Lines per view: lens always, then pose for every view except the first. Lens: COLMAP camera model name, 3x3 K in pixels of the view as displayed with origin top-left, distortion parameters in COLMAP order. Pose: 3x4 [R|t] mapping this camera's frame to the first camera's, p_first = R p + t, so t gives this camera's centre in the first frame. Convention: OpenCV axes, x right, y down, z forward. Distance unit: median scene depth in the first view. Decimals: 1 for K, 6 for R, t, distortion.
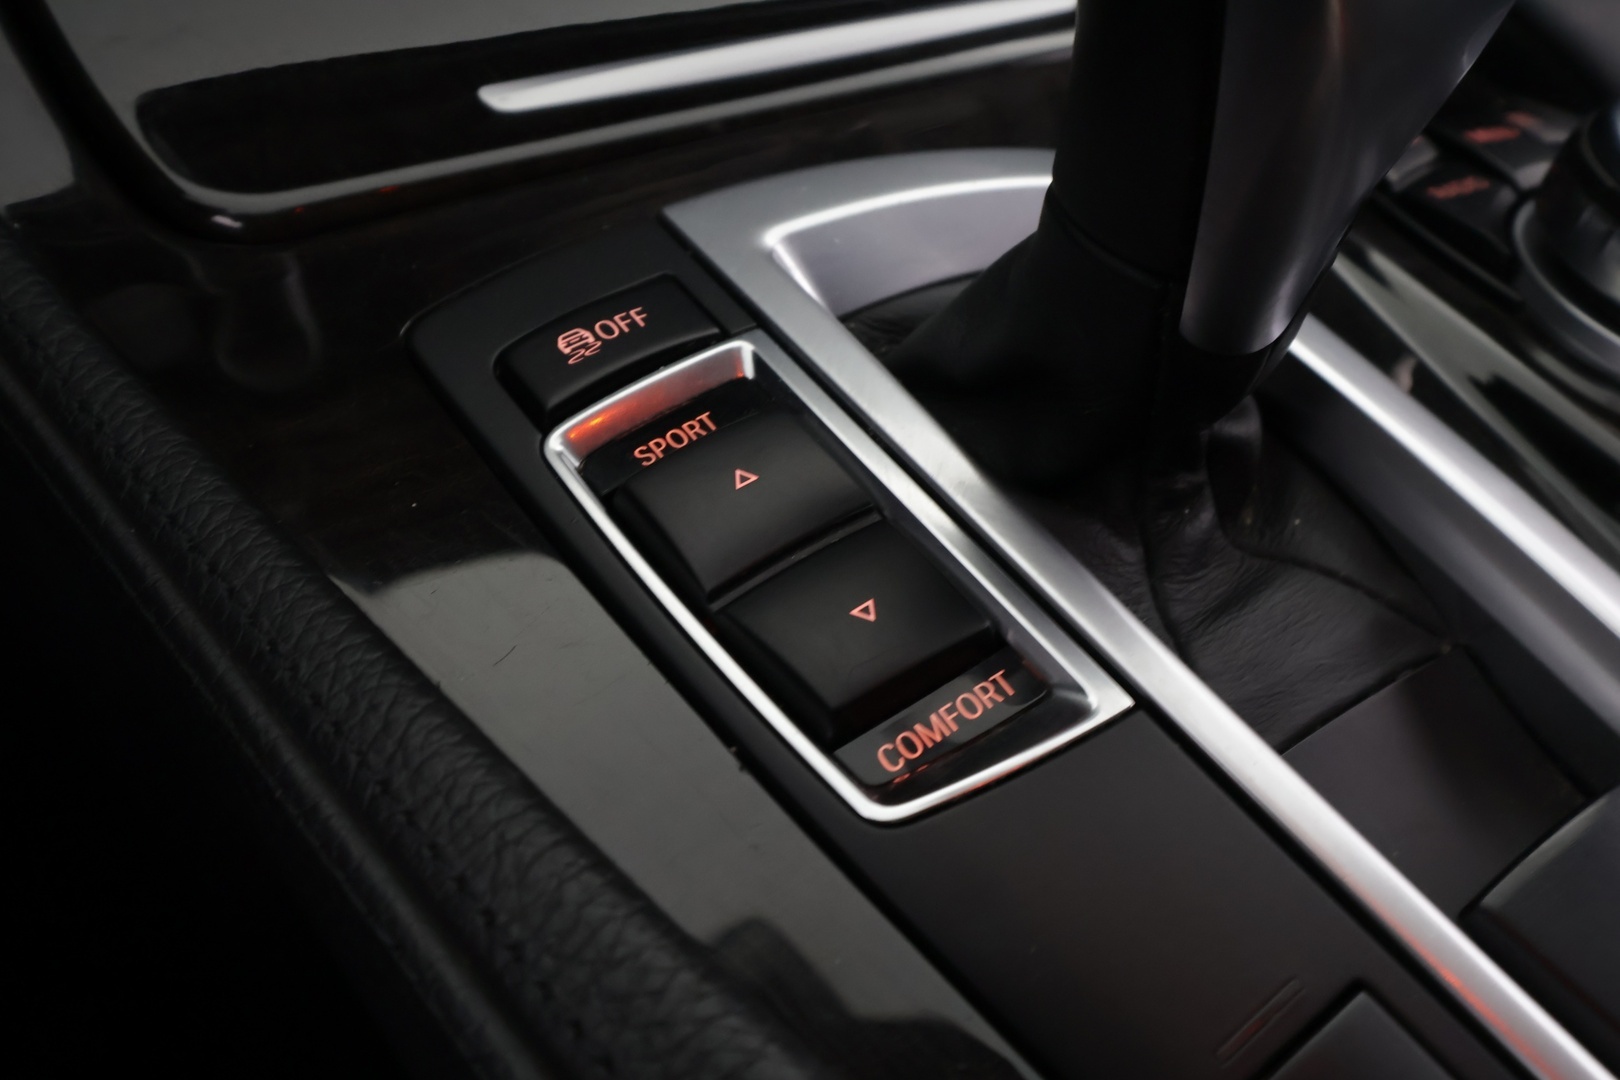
lens RADIAL K [[1271.4, 0, 810.0], [0, 1271.4, 540.0], [0, 0, 1]] dist [-0.004004, 0.009923]
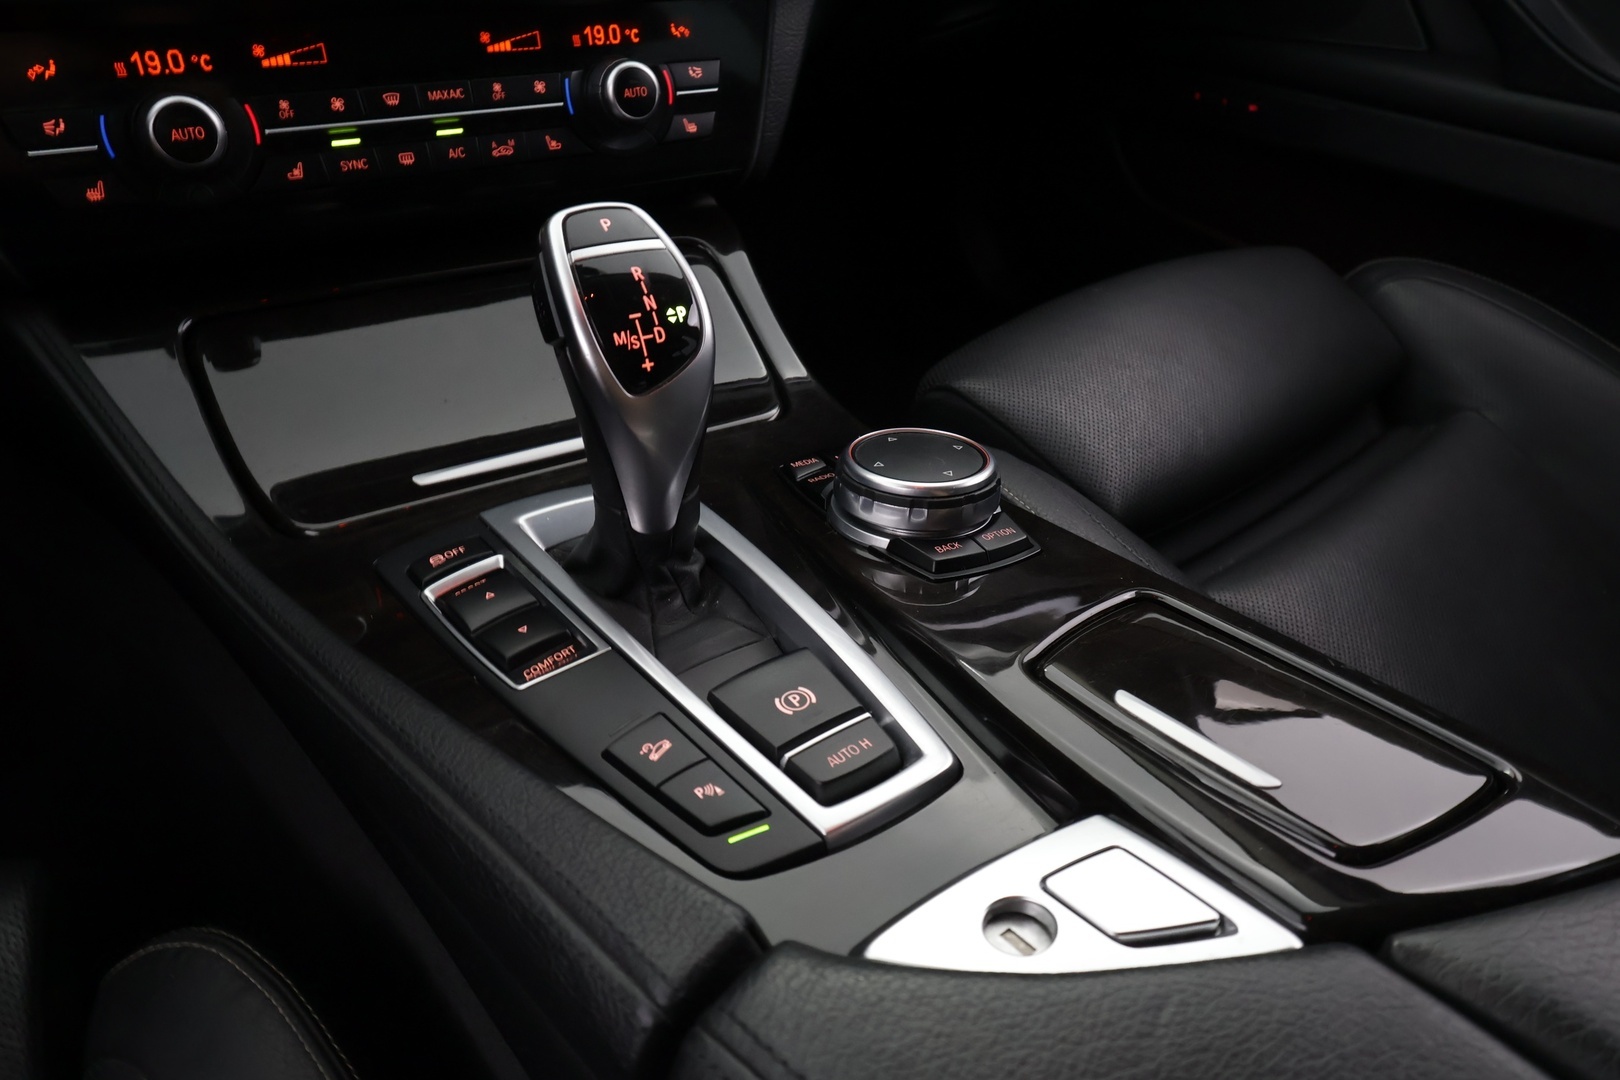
lens RADIAL K [[1092.9, 0, 805.1], [0, 1092.9, 541.5], [0, 0, 1]] dist [-0.002978, 0.003475]
pose [[0.995395, -0.095854, 0.000443, 0.601757], [0.092104, 0.955149, -0.281437, 0.536622], [0.026554, 0.280182, 0.959580, -1.220329]]
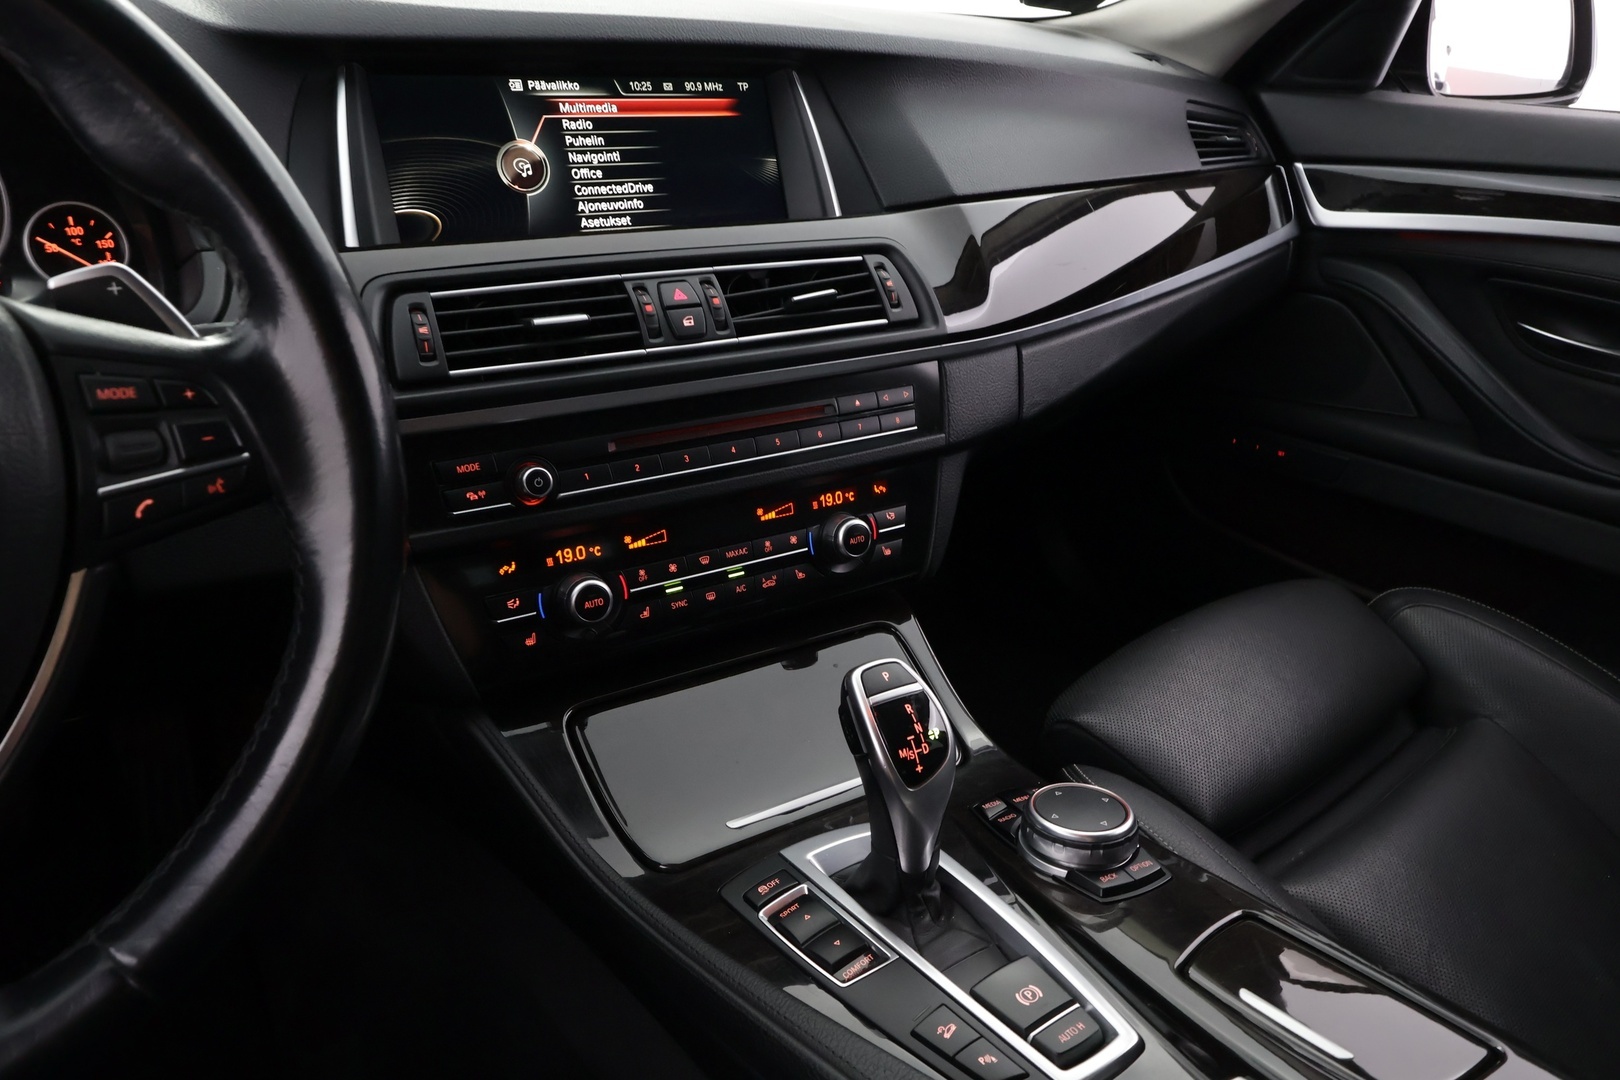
lens RADIAL K [[1092.9, 0, 805.1], [0, 1092.9, 541.5], [0, 0, 1]] dist [-0.002978, 0.003475]
pose [[0.992868, -0.117474, -0.020314, 0.148780], [0.094845, 0.881576, -0.462416, 0.489157], [0.072230, 0.457192, 0.886430, -2.575820]]
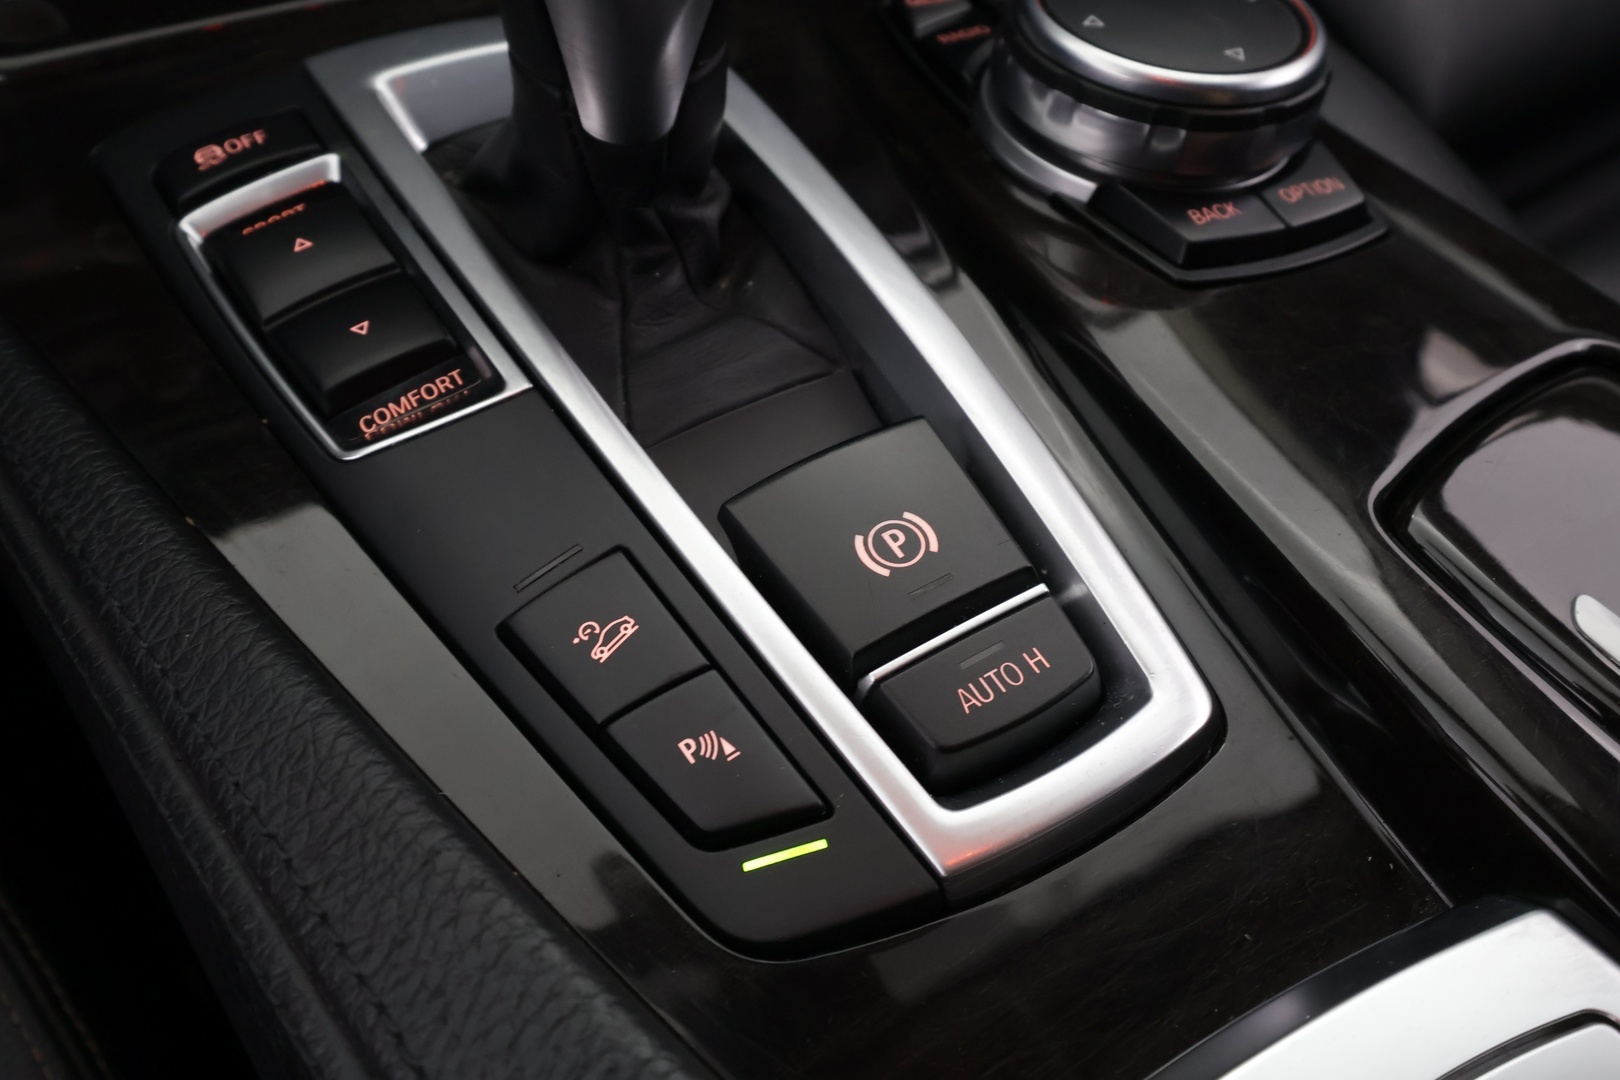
lens RADIAL K [[1271.4, 0, 810.0], [0, 1271.4, 540.0], [0, 0, 1]] dist [-0.004004, 0.009923]
pose [[0.998976, -0.005720, -0.044880, 0.532254], [0.008651, 0.997822, 0.065392, 0.177983], [0.044408, -0.065713, 0.996850, -0.373401]]
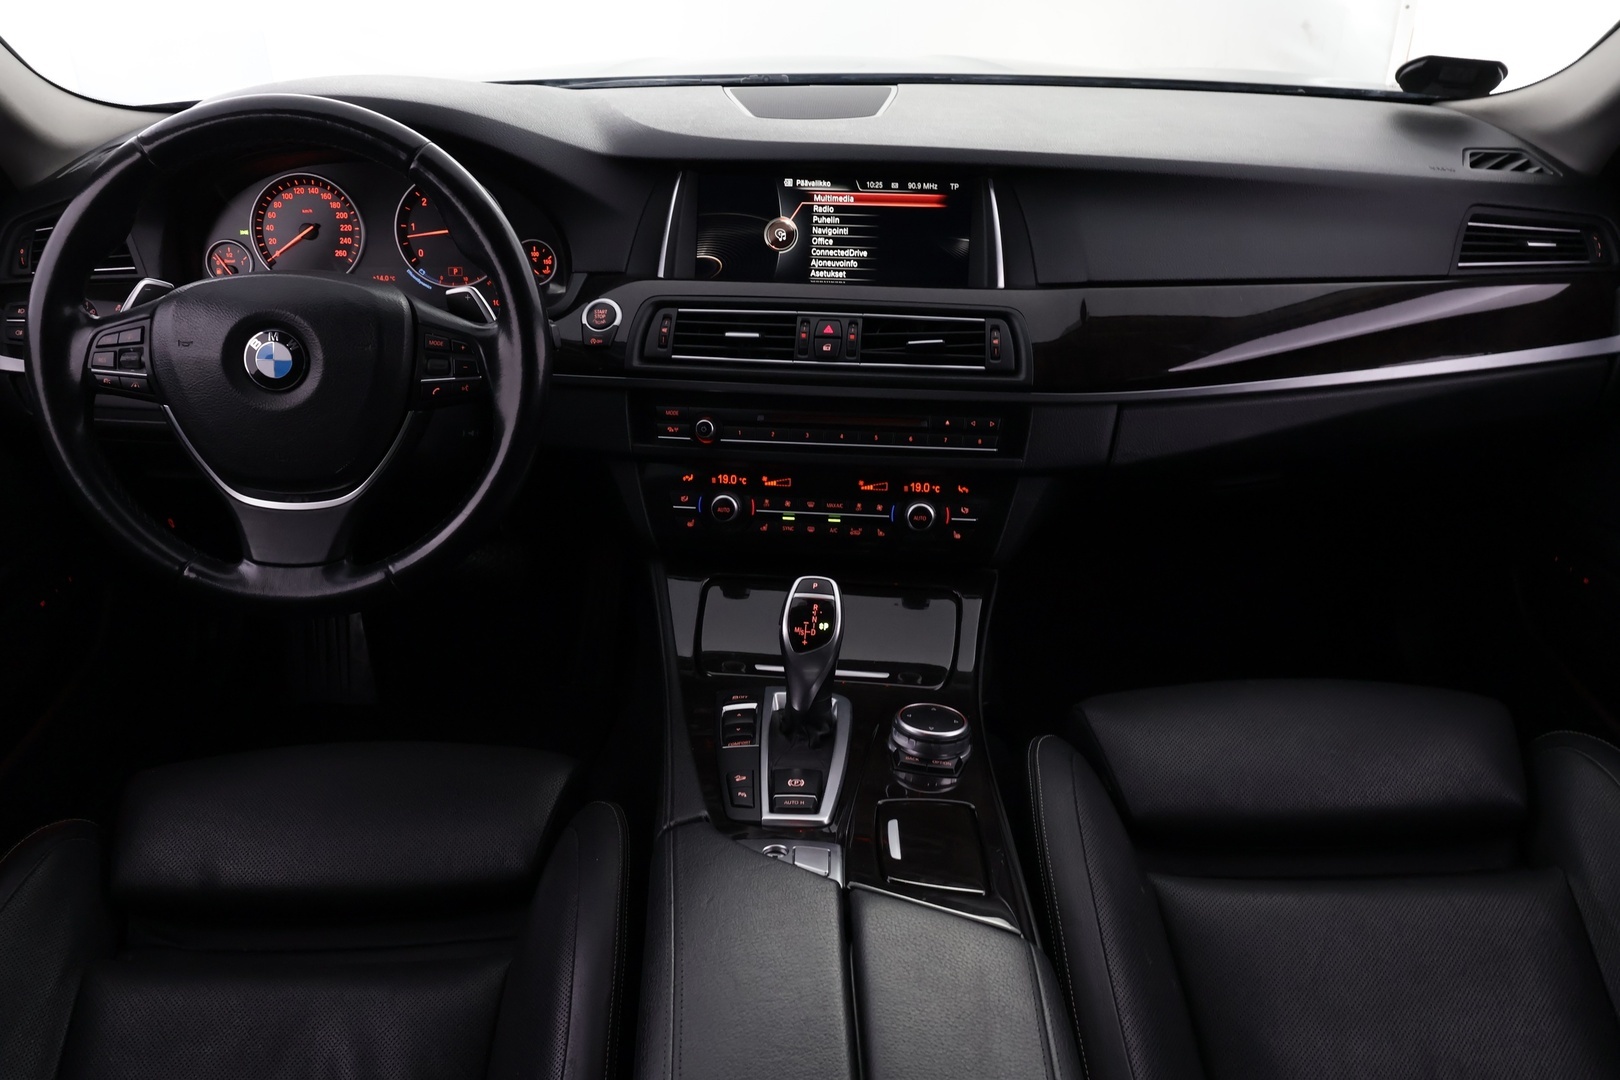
lens RADIAL K [[1271.4, 0, 810.0], [0, 1271.4, 540.0], [0, 0, 1]] dist [-0.004004, 0.009923]
pose [[0.803775, 0.115904, -0.583534, 3.869394], [-0.395228, 0.837150, -0.378119, 1.492412], [0.444680, 0.534552, 0.718689, -3.973076]]
